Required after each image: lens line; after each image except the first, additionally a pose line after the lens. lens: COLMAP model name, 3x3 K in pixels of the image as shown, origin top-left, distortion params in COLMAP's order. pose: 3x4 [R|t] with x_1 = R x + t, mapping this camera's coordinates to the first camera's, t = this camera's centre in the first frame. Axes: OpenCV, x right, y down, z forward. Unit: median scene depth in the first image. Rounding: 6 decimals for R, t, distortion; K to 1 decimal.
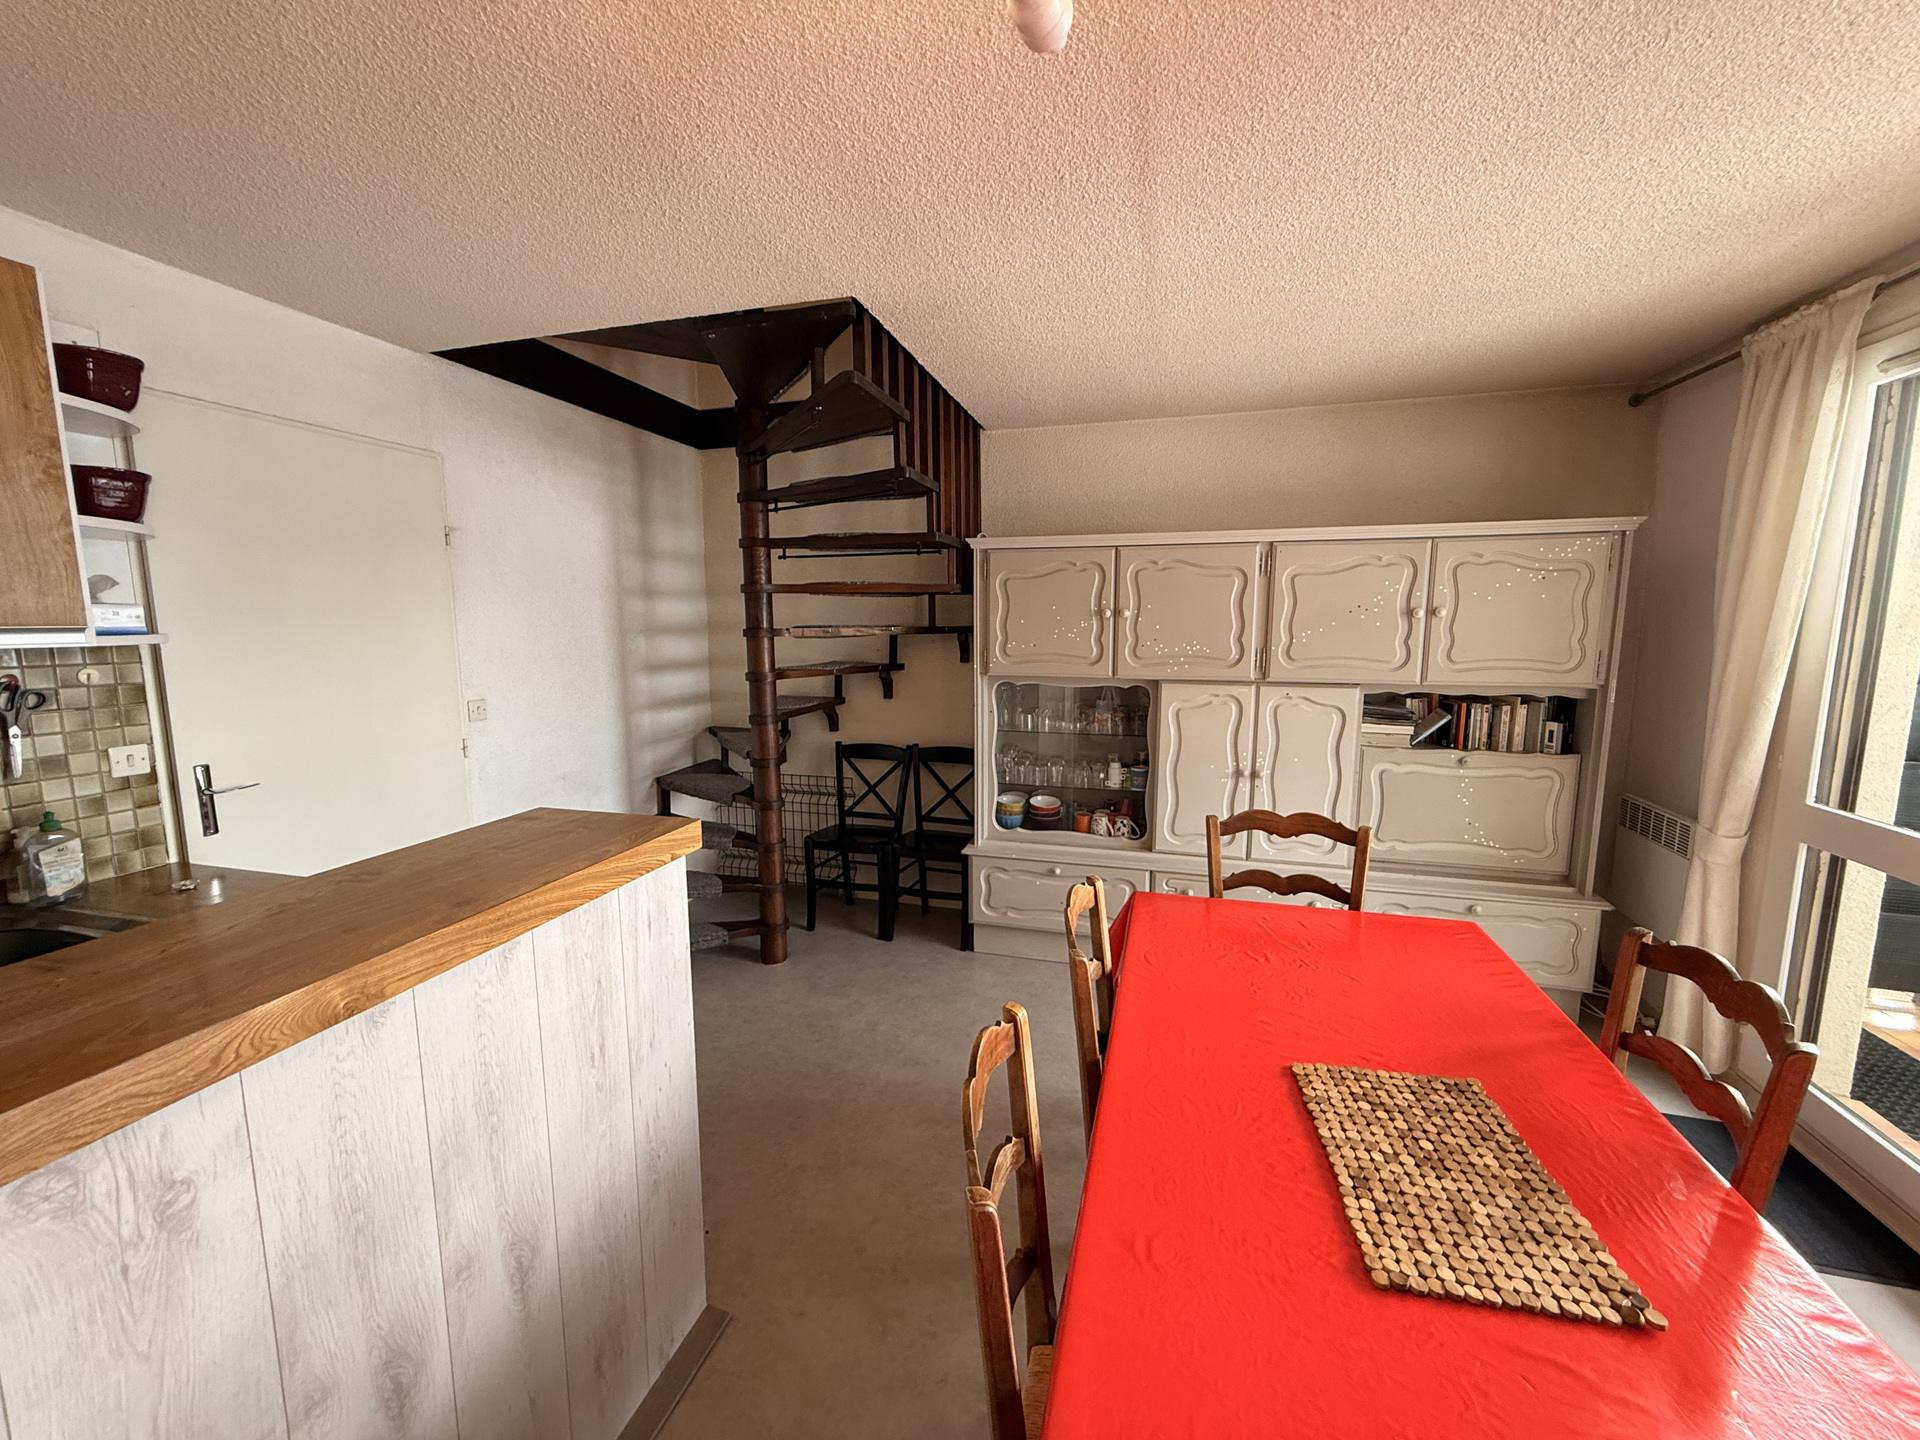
lens RADIAL K [[761.4, 0, 960.8], [0, 761.4, 717.7], [0, 0, 1]] dist [-0.001004, -0.000118]
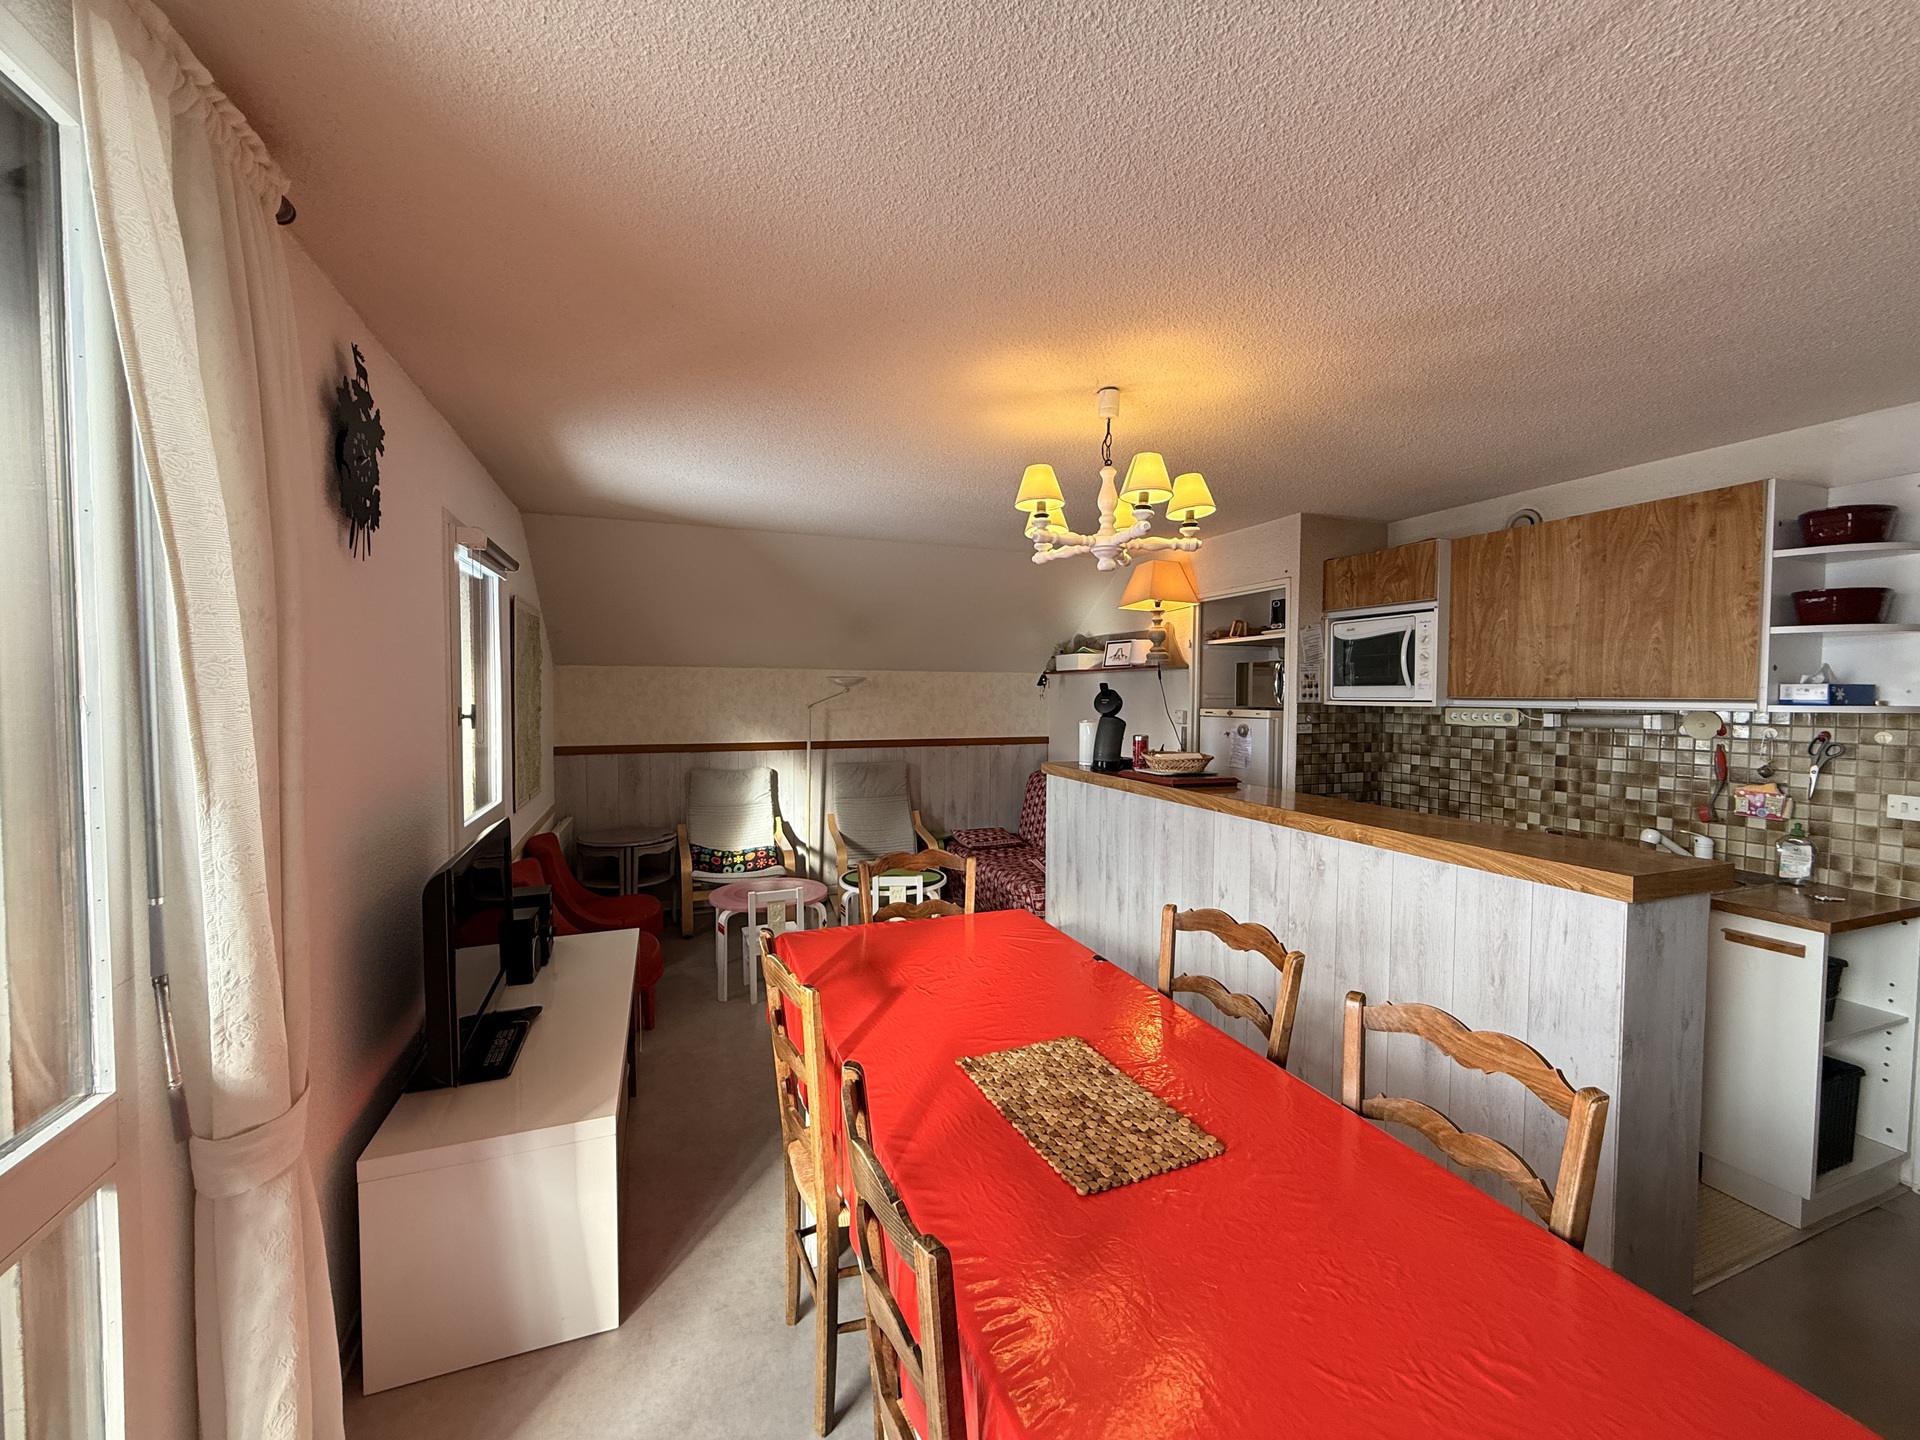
lens RADIAL K [[761.4, 0, 958.6], [0, 761.4, 717.0], [0, 0, 1]] dist [-0.001004, -0.000118]
pose [[-0.797671, 0.018138, -0.602820, 1.166210], [-0.081863, 0.987040, 0.138022, -0.176550], [0.597511, 0.159444, -0.785849, 1.345049]]
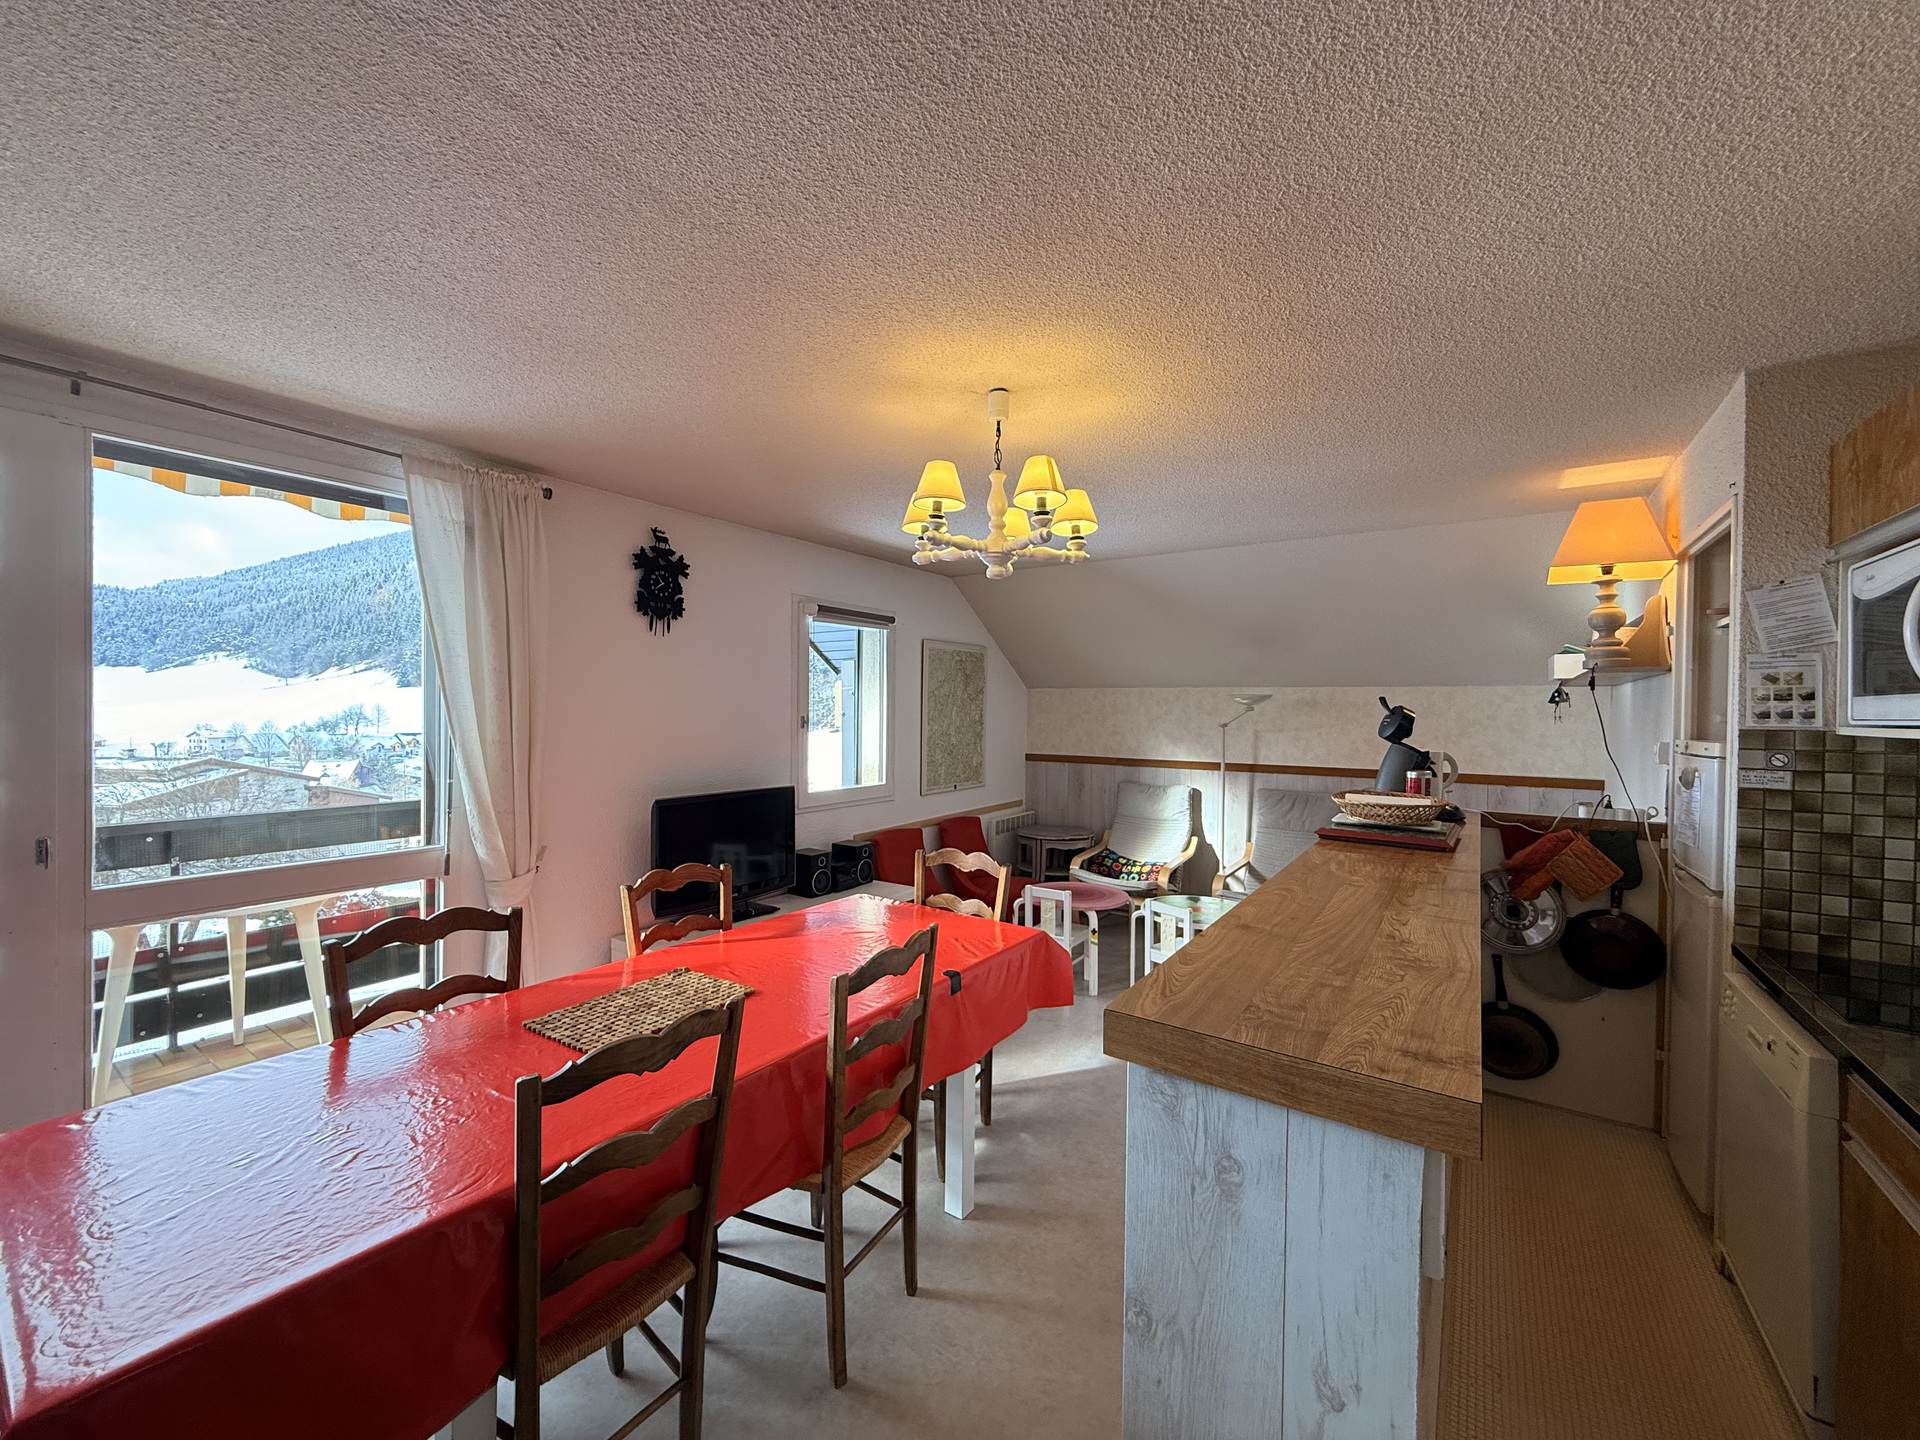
lens RADIAL K [[761.4, 0, 952.9], [0, 761.4, 722.8], [0, 0, 1]] dist [-0.001004, -0.000118]
pose [[-0.945869, -0.012833, 0.324296, -0.456922], [0.034379, 0.989635, 0.139433, -0.211751], [-0.322724, 0.143034, -0.935623, 1.730614]]
